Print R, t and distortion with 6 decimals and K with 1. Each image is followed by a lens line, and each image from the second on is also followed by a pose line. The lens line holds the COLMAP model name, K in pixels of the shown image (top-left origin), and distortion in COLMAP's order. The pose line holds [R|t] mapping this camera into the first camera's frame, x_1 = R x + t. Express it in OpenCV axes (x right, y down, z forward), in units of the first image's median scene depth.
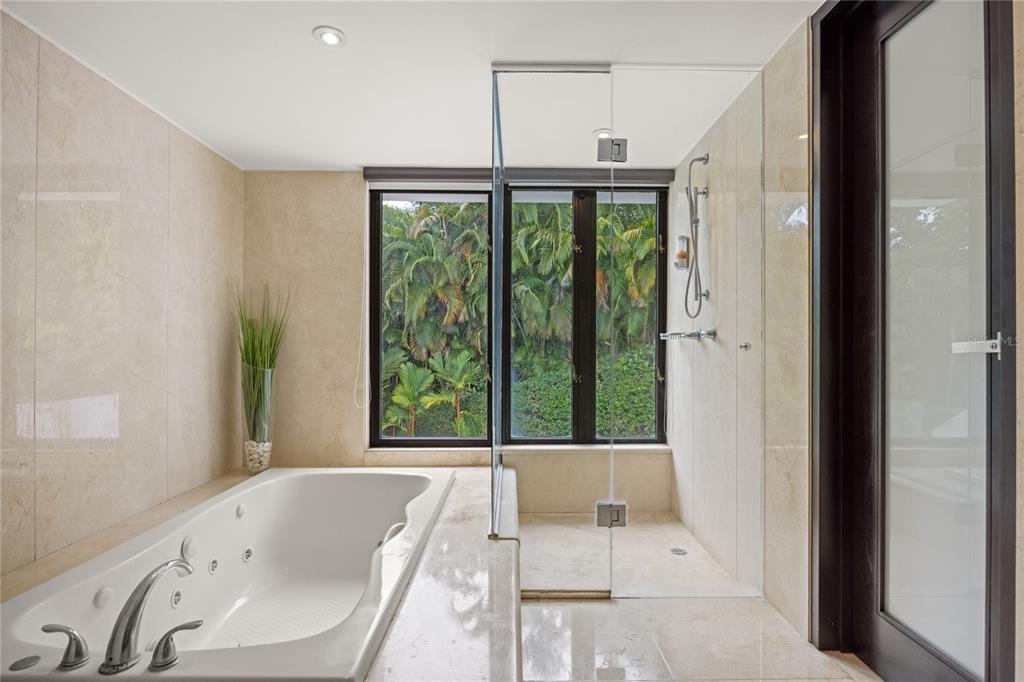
lens RADIAL K [[473.7, 0, 512.0], [0, 473.7, 342.8], [0, 0, 1]] dist [-0.003103, -0.000185]
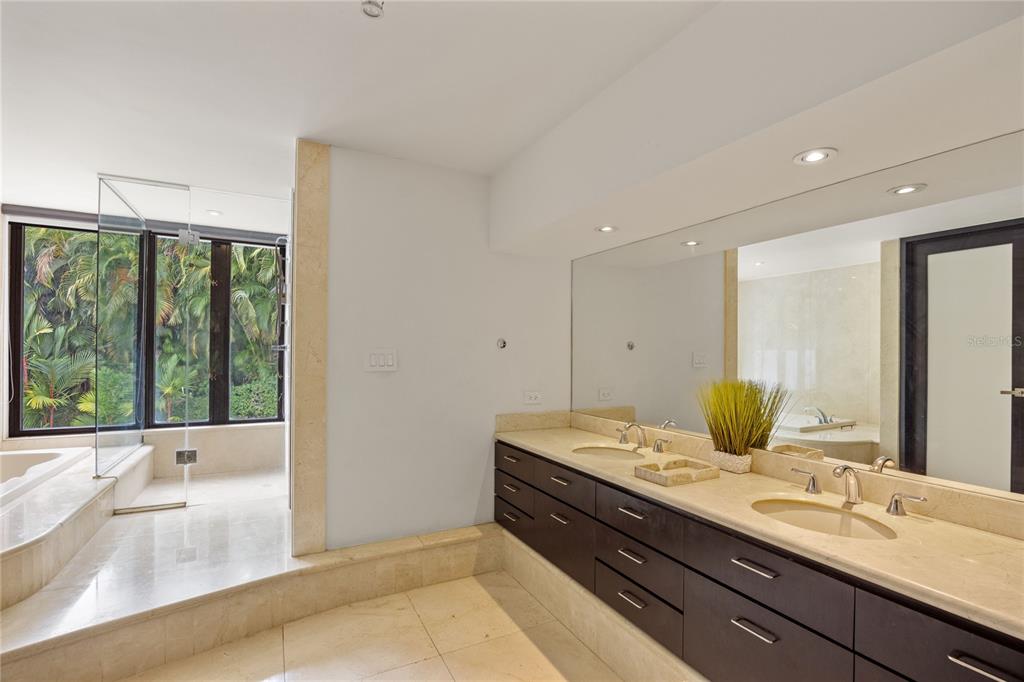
lens RADIAL K [[478.3, 0, 510.9], [0, 478.3, 350.3], [0, 0, 1]] dist [-0.002672, -0.000842]
pose [[0.899485, 0.010457, 0.436827, 0.098900], [-0.014003, 0.999890, 0.004897, -0.006759], [-0.436728, -0.010522, 0.899532, -0.199567]]
